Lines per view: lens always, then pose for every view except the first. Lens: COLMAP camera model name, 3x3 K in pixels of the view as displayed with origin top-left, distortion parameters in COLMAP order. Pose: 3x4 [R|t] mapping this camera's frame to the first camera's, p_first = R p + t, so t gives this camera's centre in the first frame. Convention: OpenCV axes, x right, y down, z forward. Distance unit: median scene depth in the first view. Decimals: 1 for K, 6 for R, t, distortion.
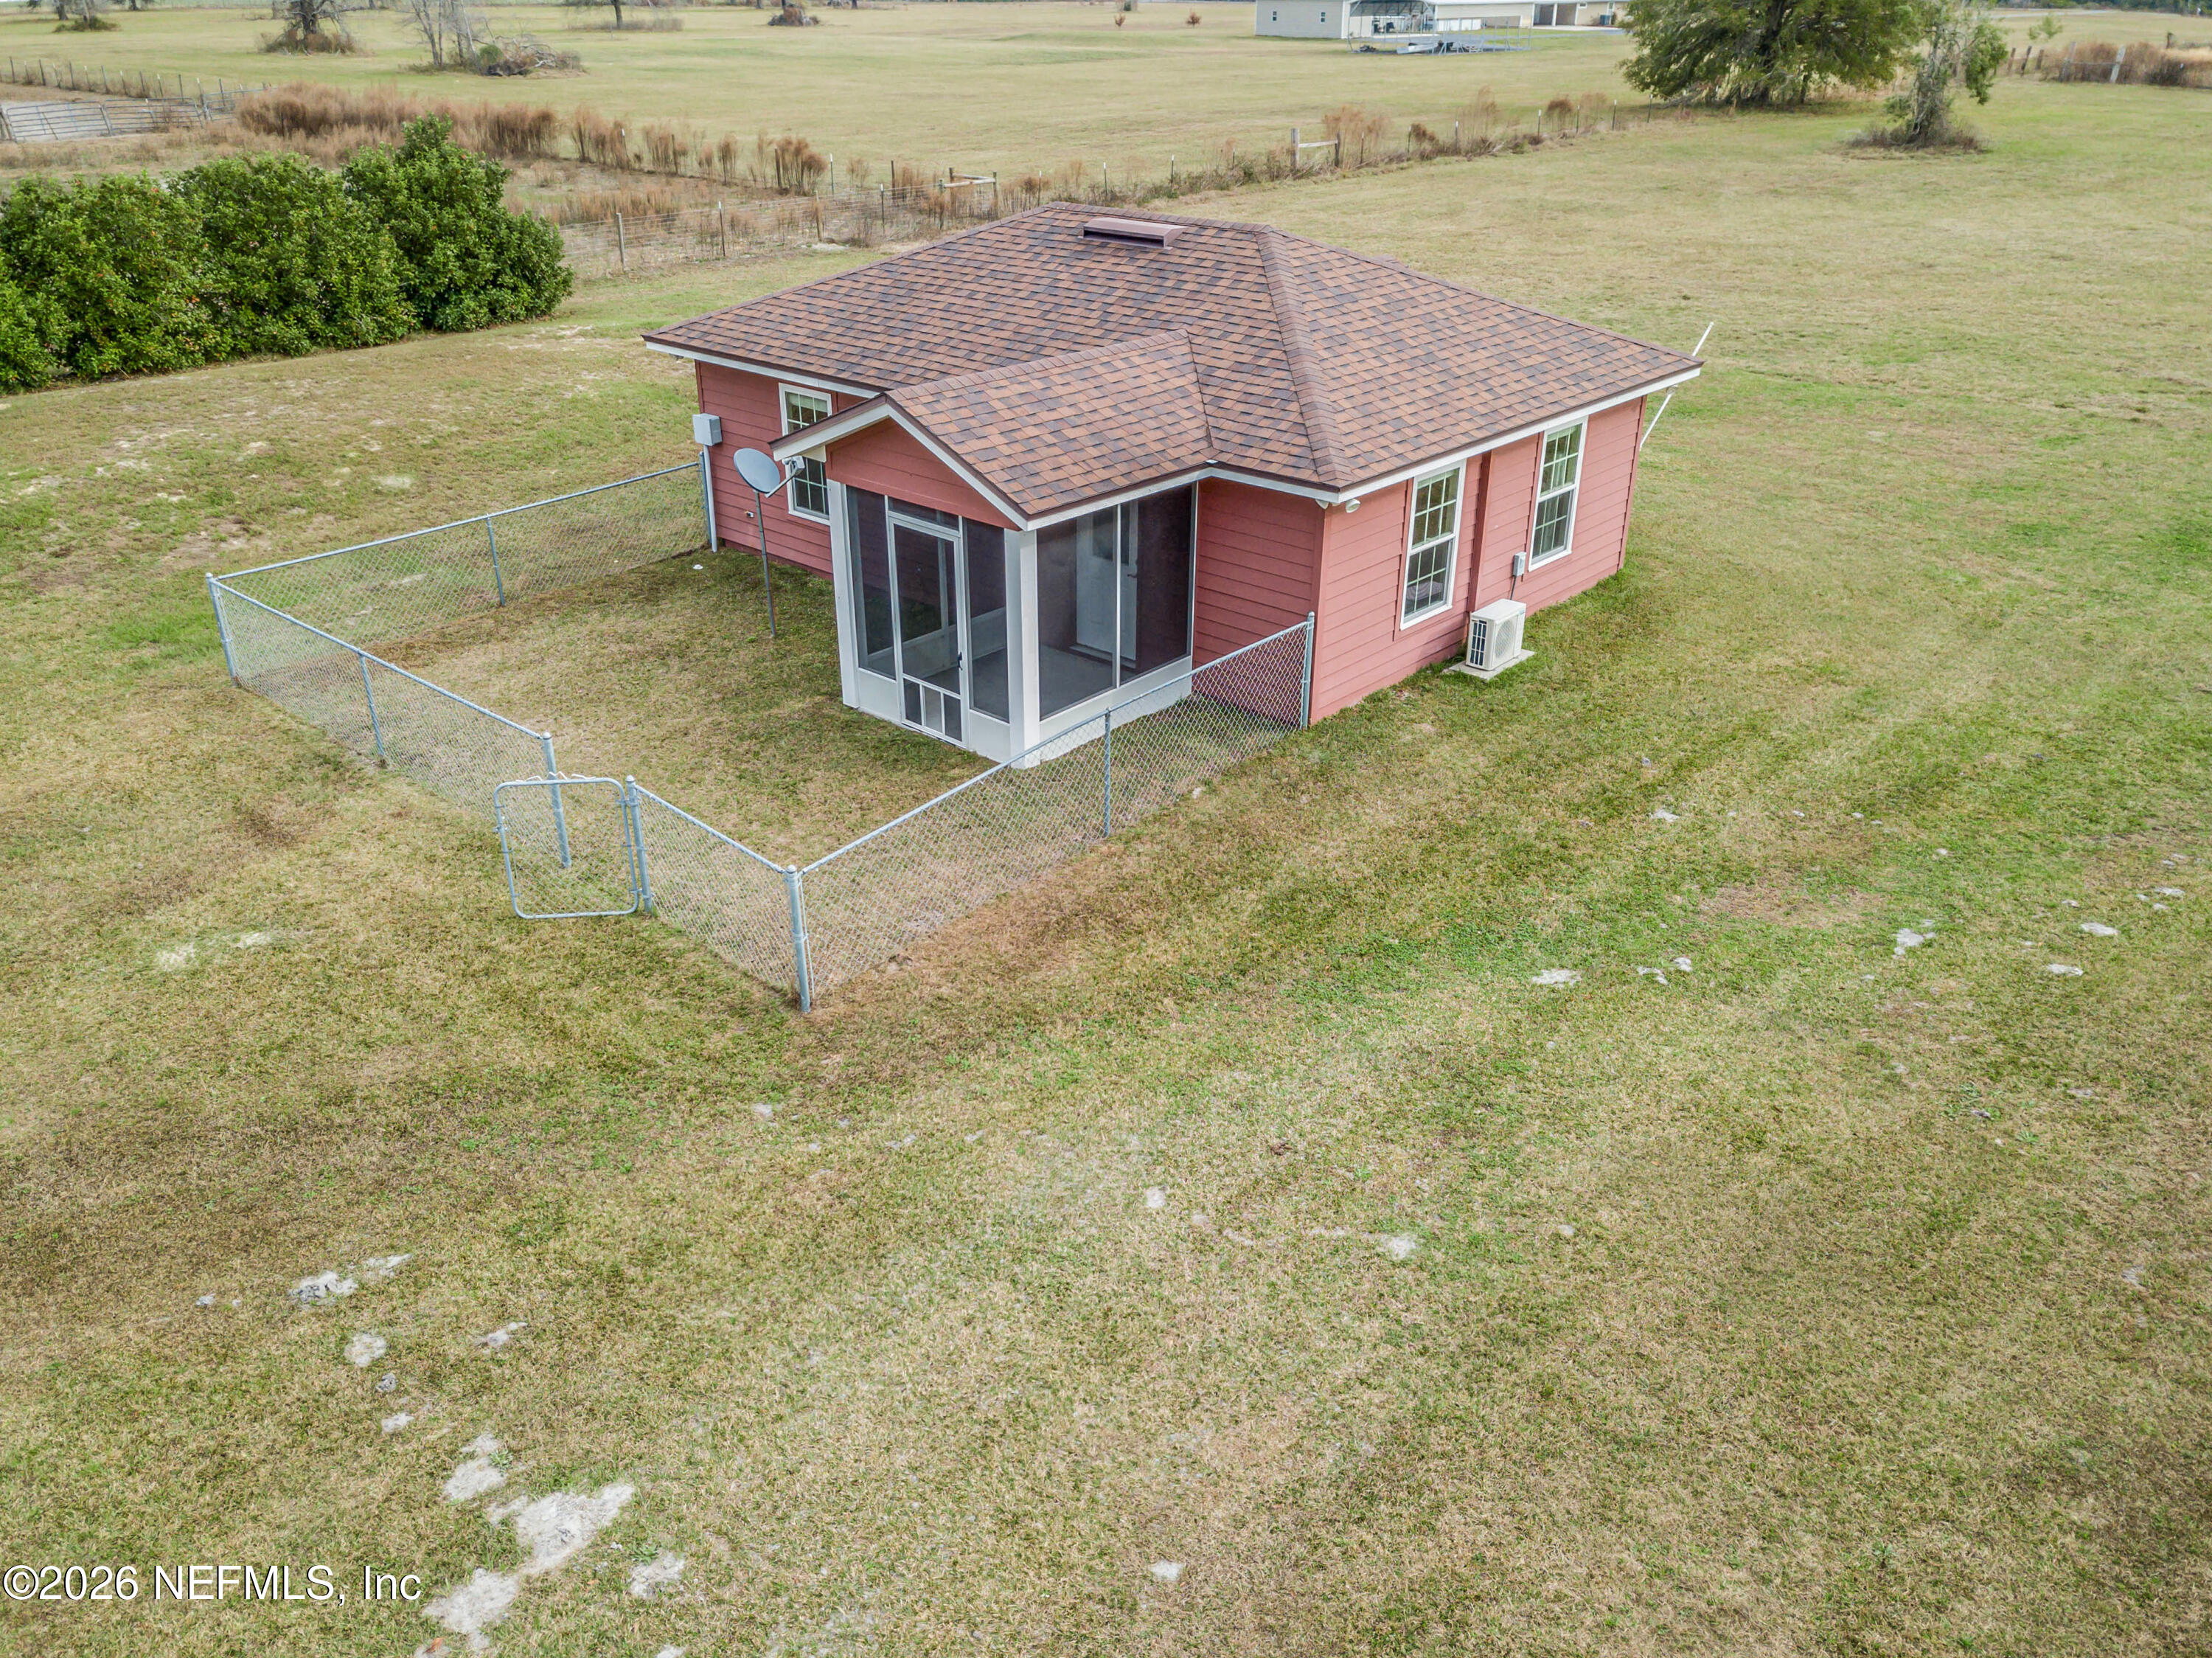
lens RADIAL K [[1661.5, 0, 1106.0], [0, 1661.5, 829.0], [0, 0, 1]] dist [-0.004828, 0.073581]
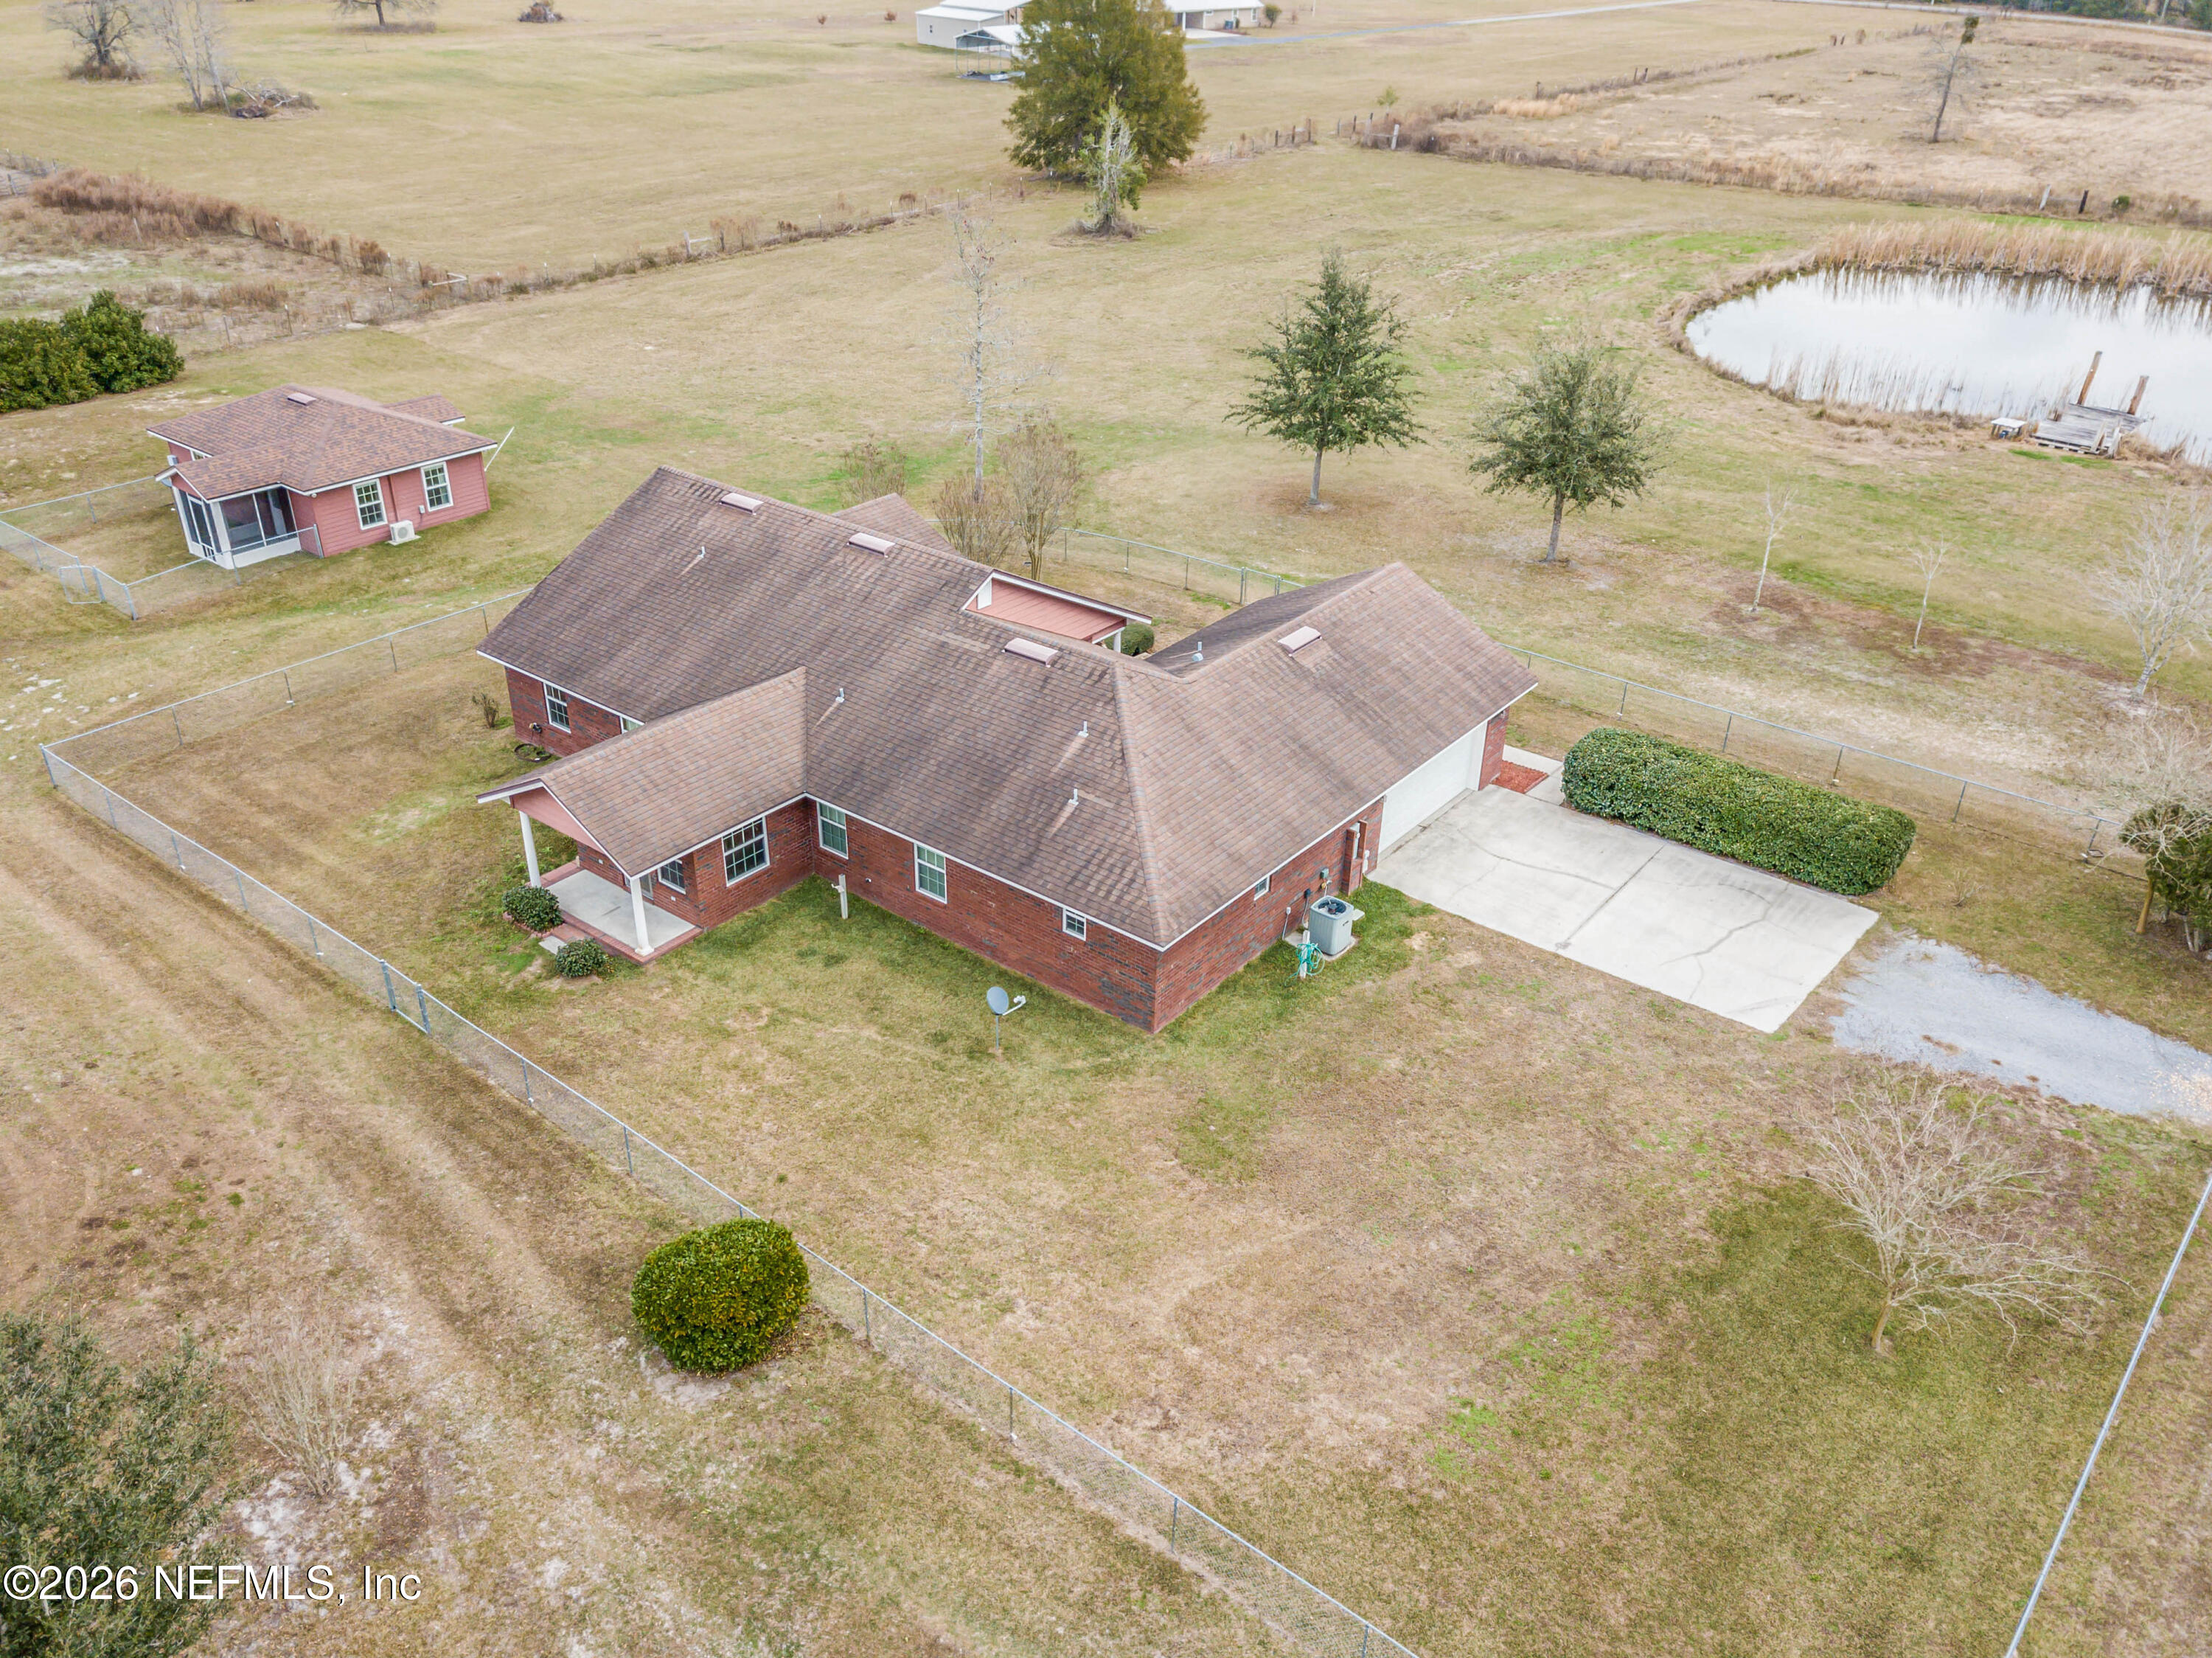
lens RADIAL K [[1682.9, 0, 1106.0], [0, 1682.9, 829.0], [0, 0, 1]] dist [0.034245, -0.001634]
pose [[0.998672, -0.017338, 0.048504, 0.789689], [0.014987, 0.998715, 0.048414, 0.178843], [-0.049281, -0.047623, 0.997649, -1.323928]]
